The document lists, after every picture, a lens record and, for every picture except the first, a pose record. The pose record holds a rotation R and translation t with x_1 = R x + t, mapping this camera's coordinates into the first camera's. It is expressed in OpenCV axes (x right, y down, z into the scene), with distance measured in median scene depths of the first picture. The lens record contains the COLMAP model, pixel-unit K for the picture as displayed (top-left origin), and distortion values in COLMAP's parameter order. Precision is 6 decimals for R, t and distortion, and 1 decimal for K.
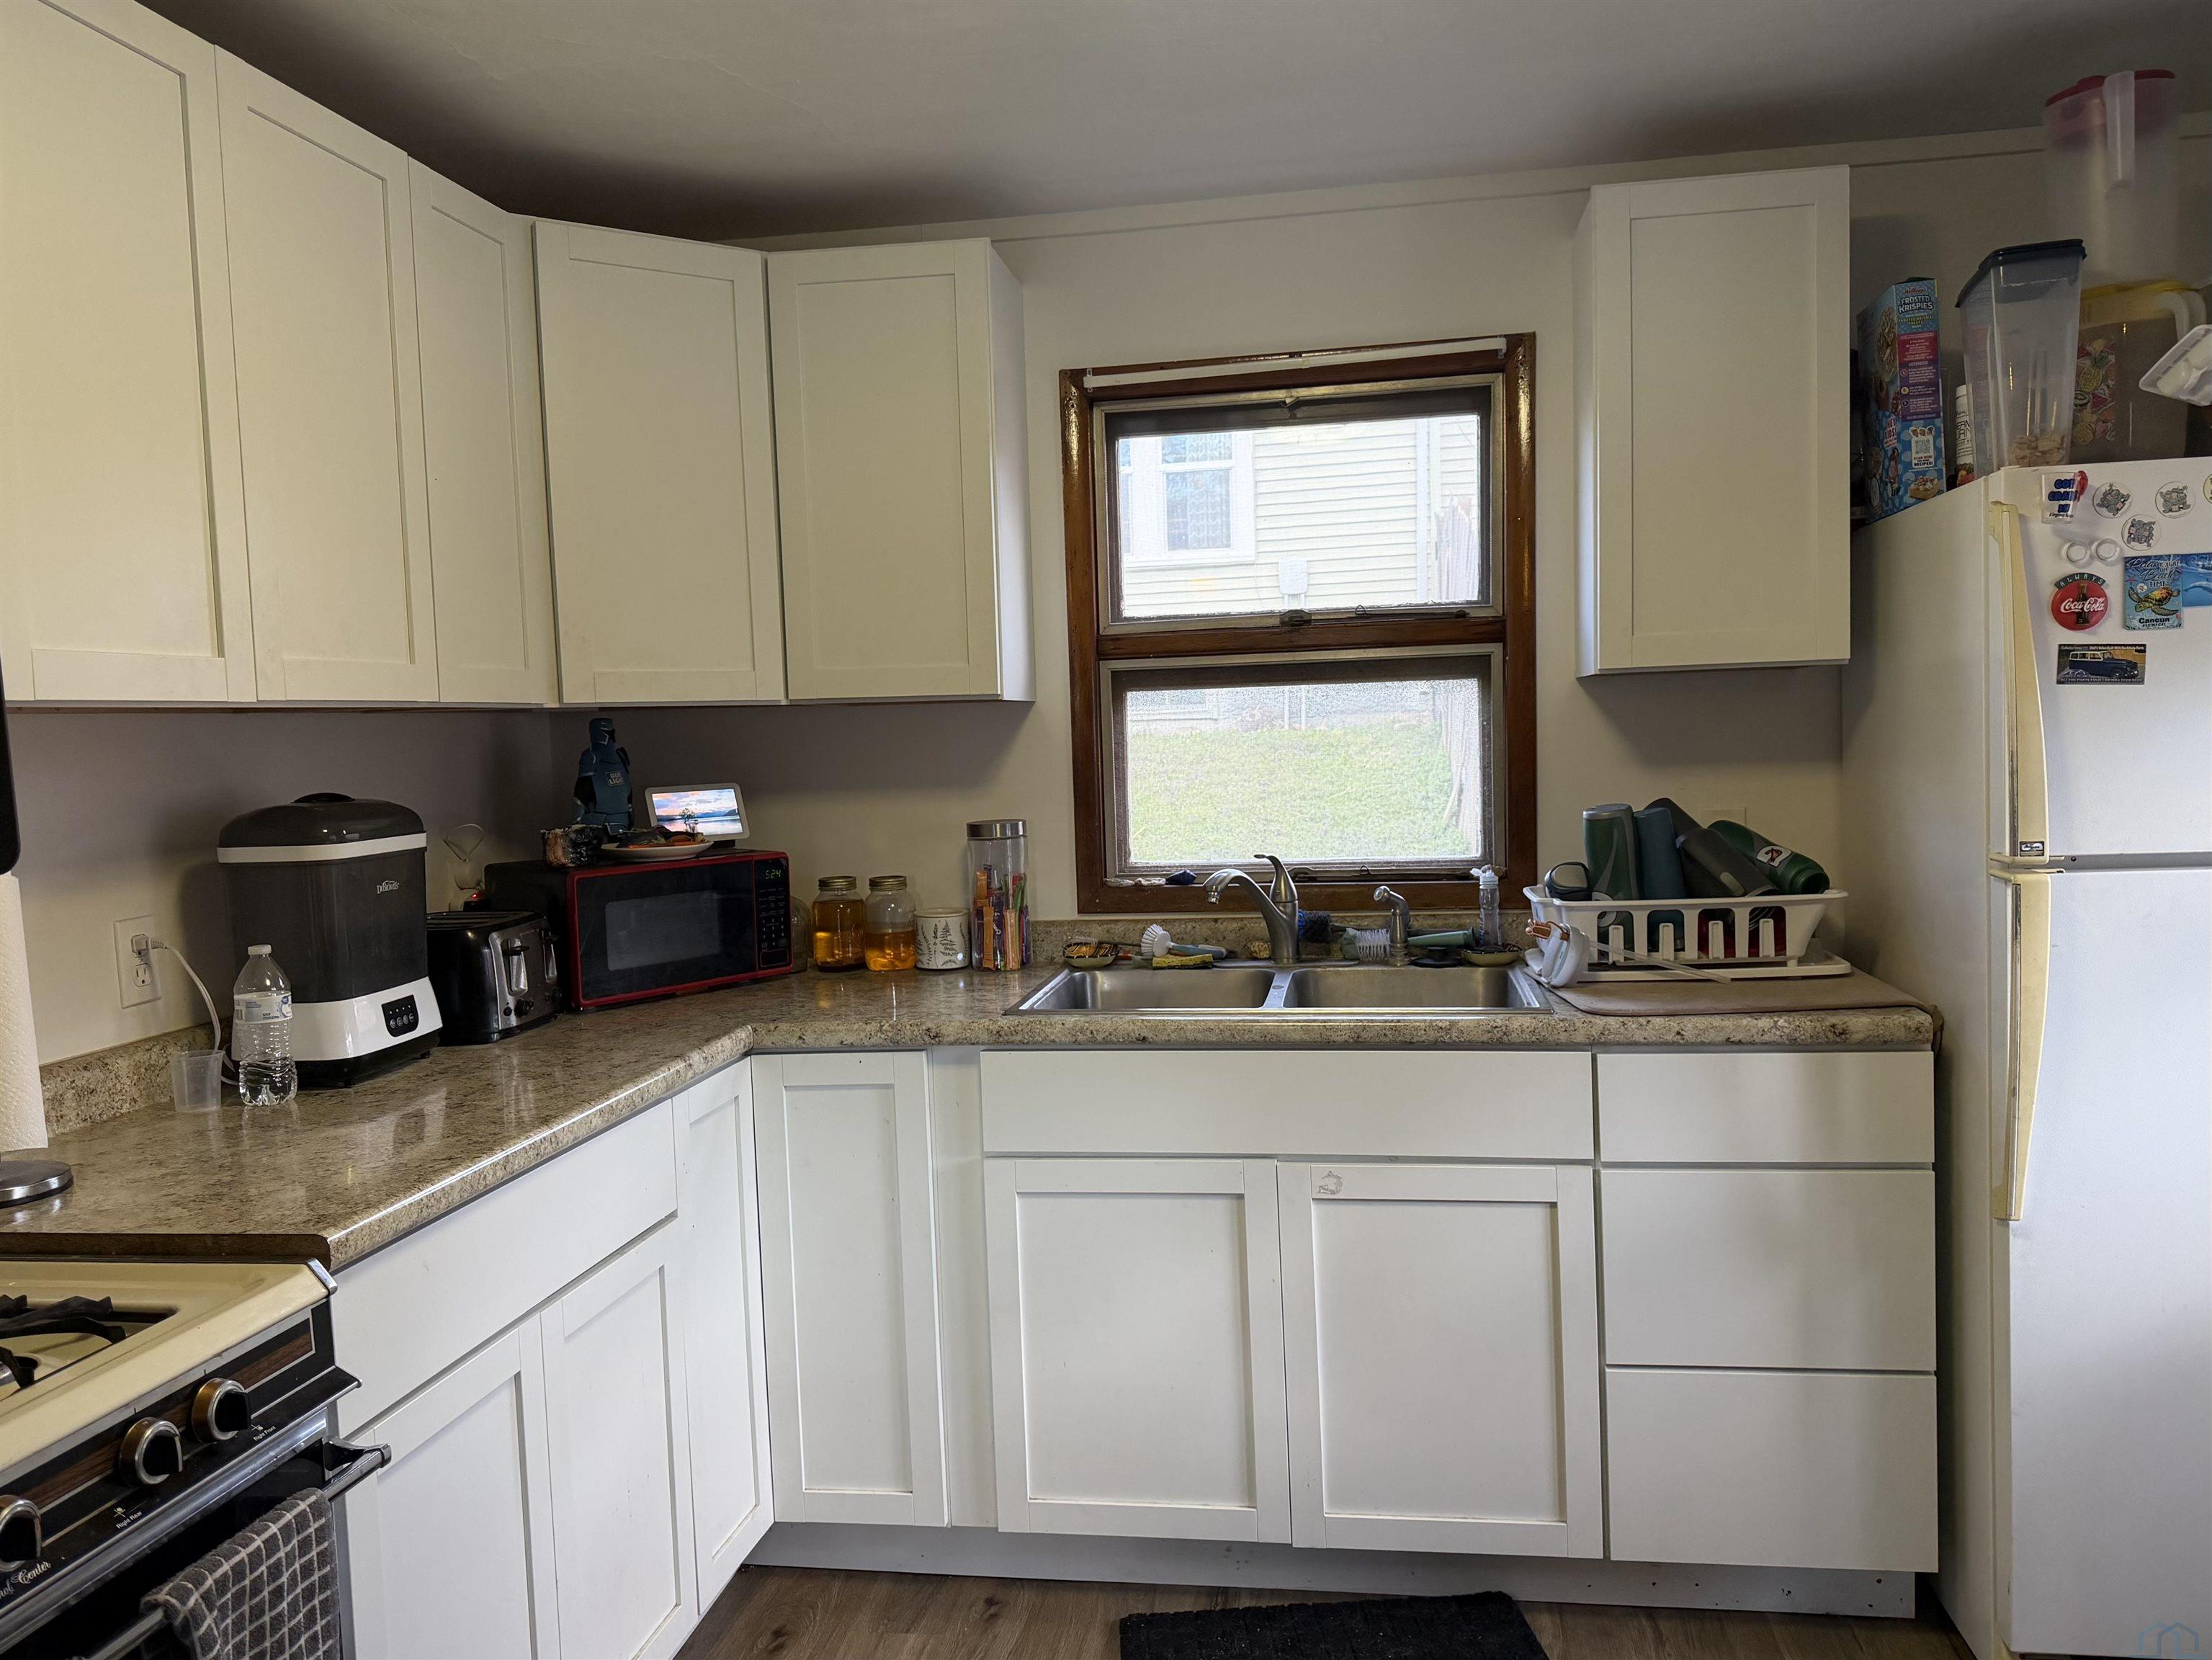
lens RADIAL K [[1561.1, 0, 1119.0], [0, 1561.1, 838.4], [0, 0, 1]] dist [-0.021822, -0.003750]
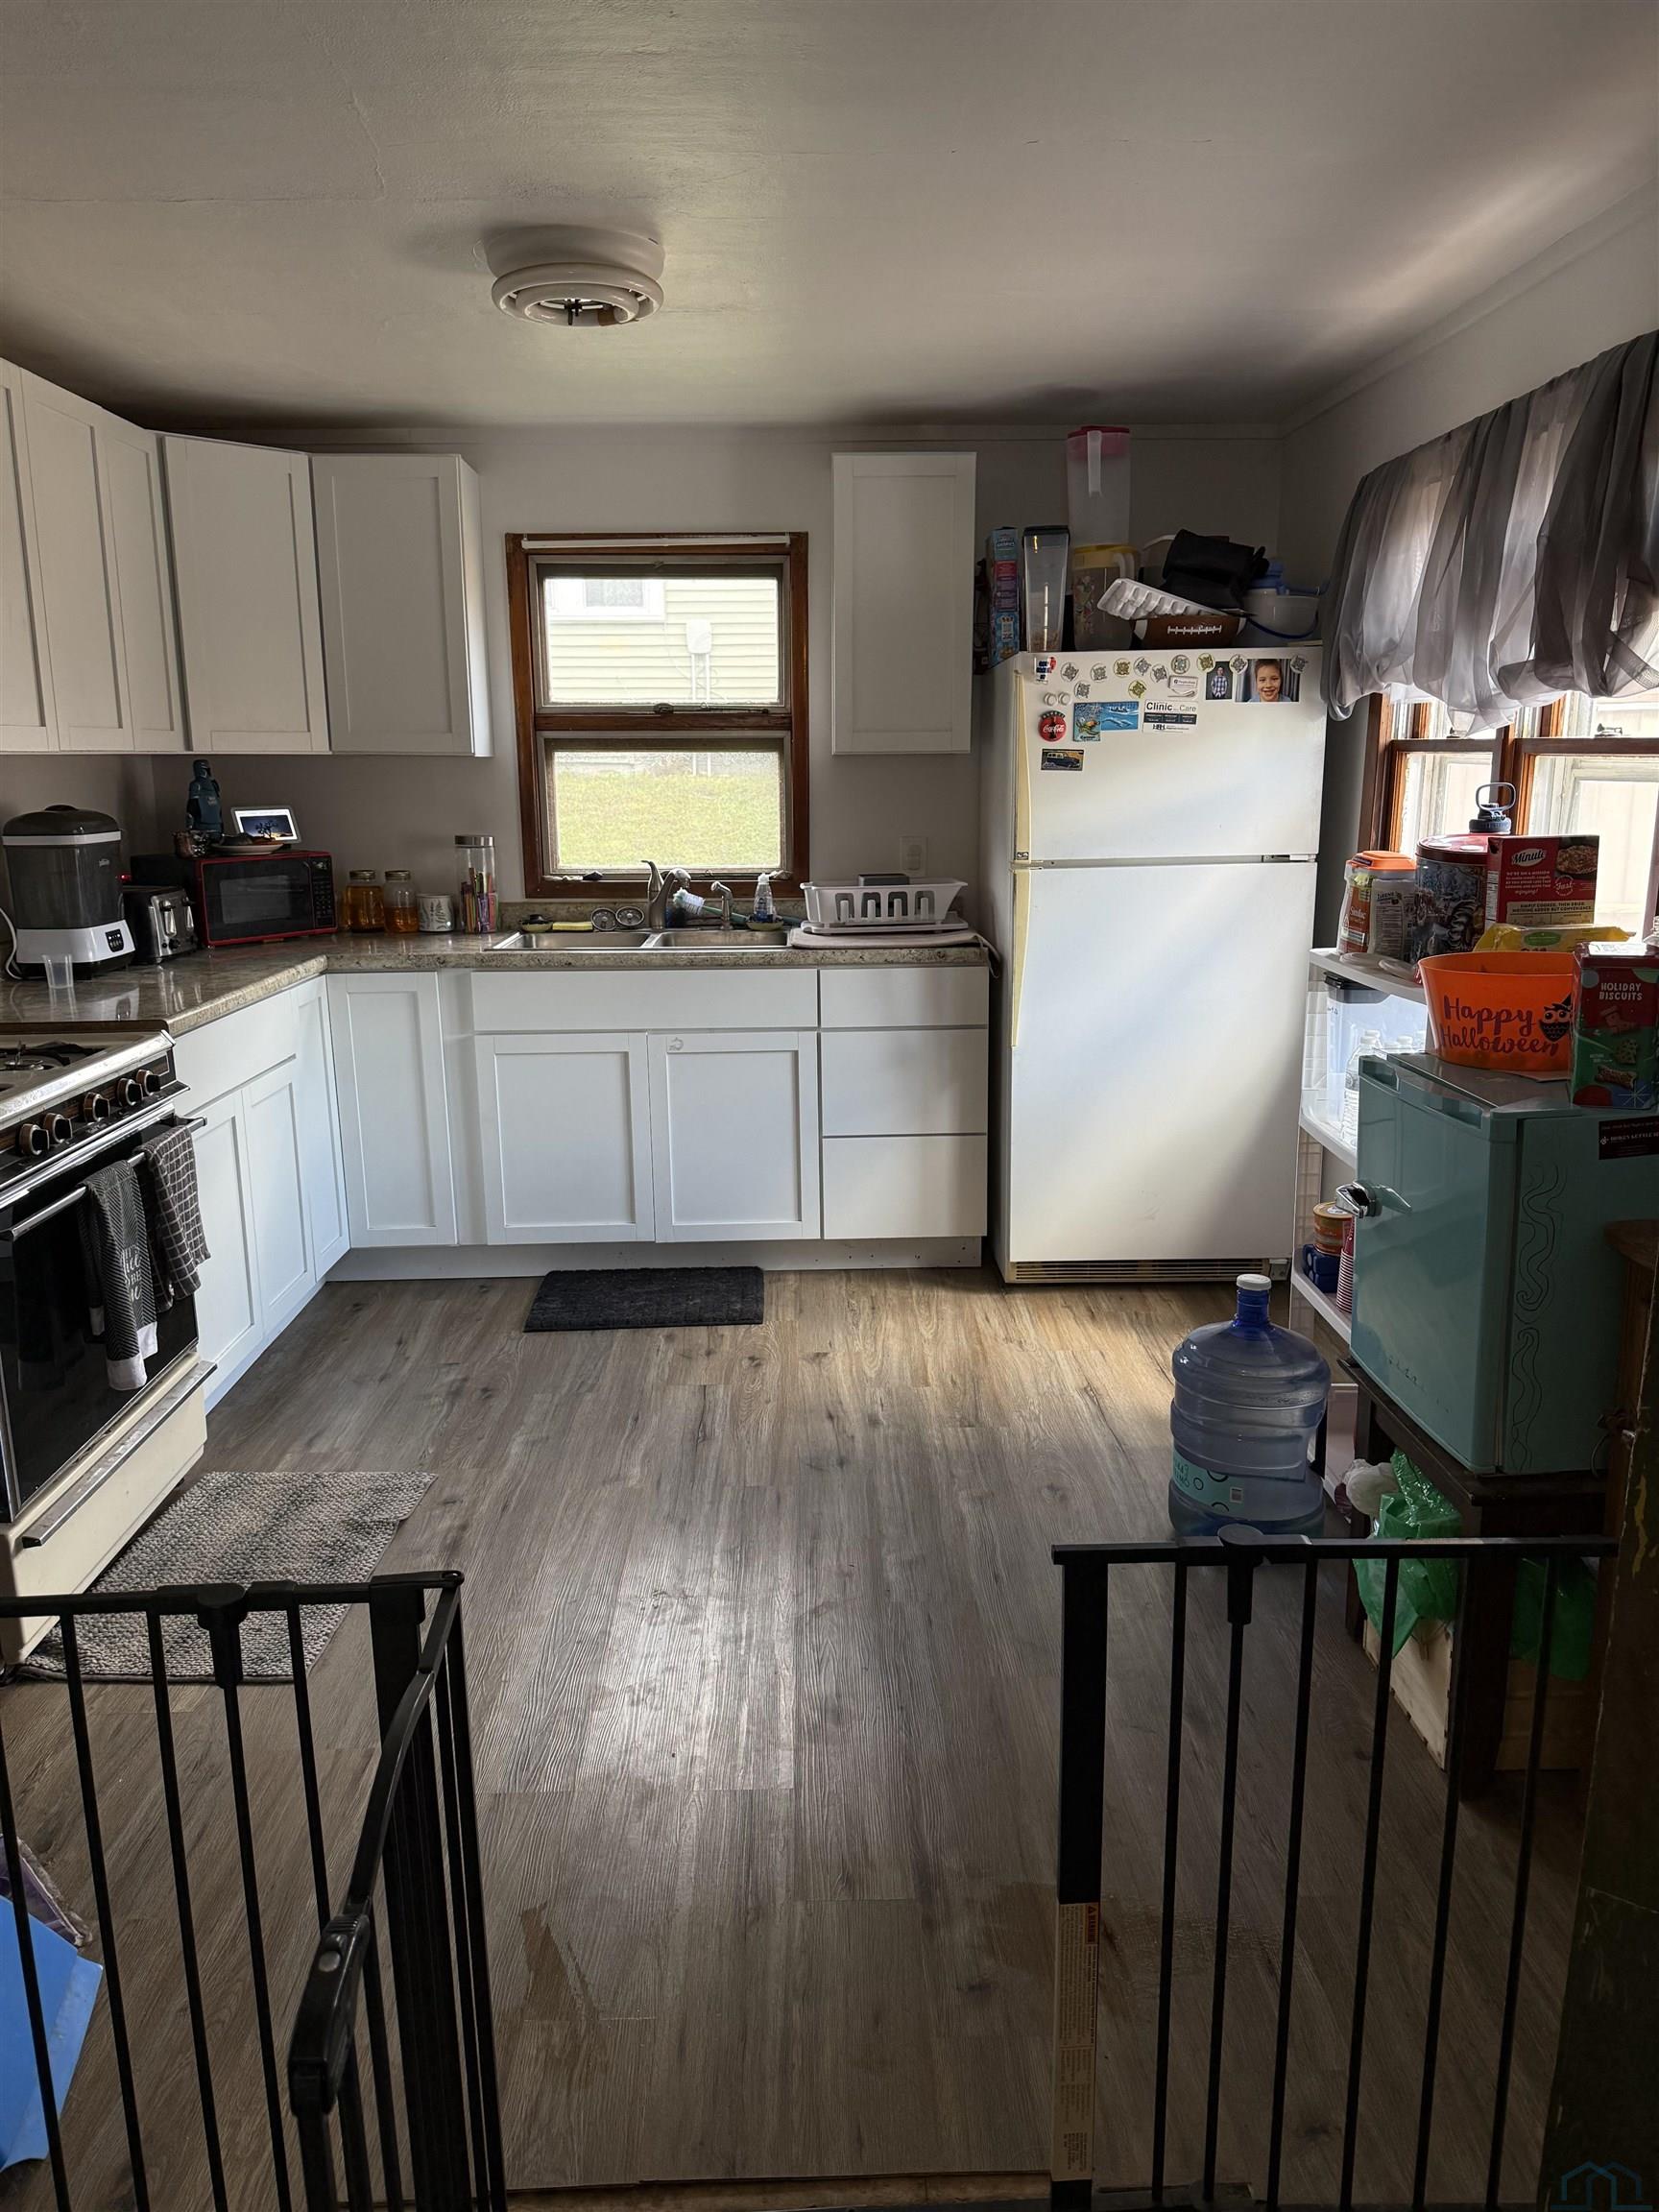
lens RADIAL K [[1579.3, 0, 850.1], [0, 1579.3, 1126.7], [0, 0, 1]] dist [0.052075, -0.044194]
pose [[0.982705, -0.014515, 0.184608, -0.002857], [-0.013718, 0.988478, 0.150741, 0.038606], [-0.184669, -0.150667, 0.971183, -0.781126]]
